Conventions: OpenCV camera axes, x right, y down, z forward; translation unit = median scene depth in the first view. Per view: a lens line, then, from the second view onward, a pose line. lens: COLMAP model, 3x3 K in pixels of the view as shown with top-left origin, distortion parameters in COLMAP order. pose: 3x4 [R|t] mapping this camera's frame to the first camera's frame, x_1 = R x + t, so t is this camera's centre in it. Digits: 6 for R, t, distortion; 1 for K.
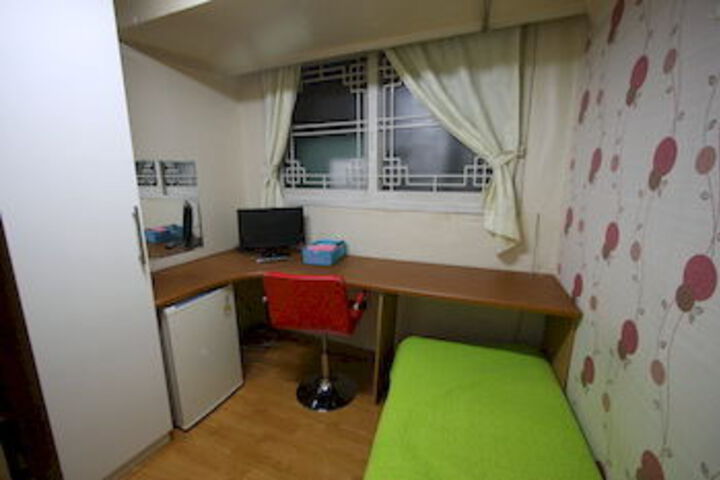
lens RADIAL K [[336.1, 0, 362.1], [0, 336.1, 242.6], [0, 0, 1]] dist [-0.008487, 0.000488]
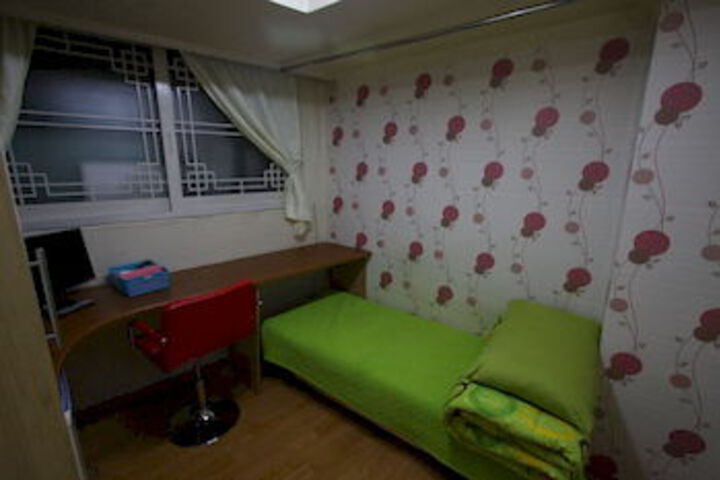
lens RADIAL K [[334.4, 0, 362.1], [0, 334.4, 243.2], [0, 0, 1]] dist [-0.003036, -0.000177]
pose [[0.388243, -0.198815, 0.899856, -0.659605], [0.196102, 0.971911, 0.130127, -0.056885], [-0.900451, 0.125943, 0.416326, 0.187604]]
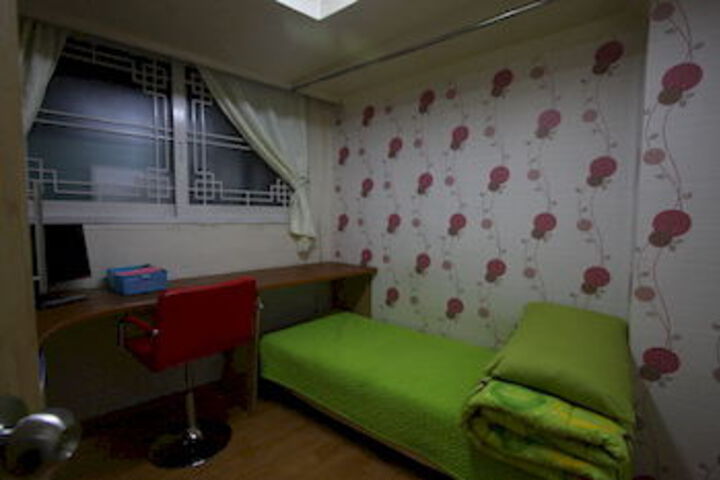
lens RADIAL K [[334.4, 0, 362.1], [0, 334.4, 243.2], [0, 0, 1]] dist [-0.003036, -0.000177]
pose [[0.394124, -0.053961, 0.917472, -0.659426], [0.193011, 0.980872, -0.025223, 0.071977], [-0.898562, 0.187023, 0.397000, 0.228558]]
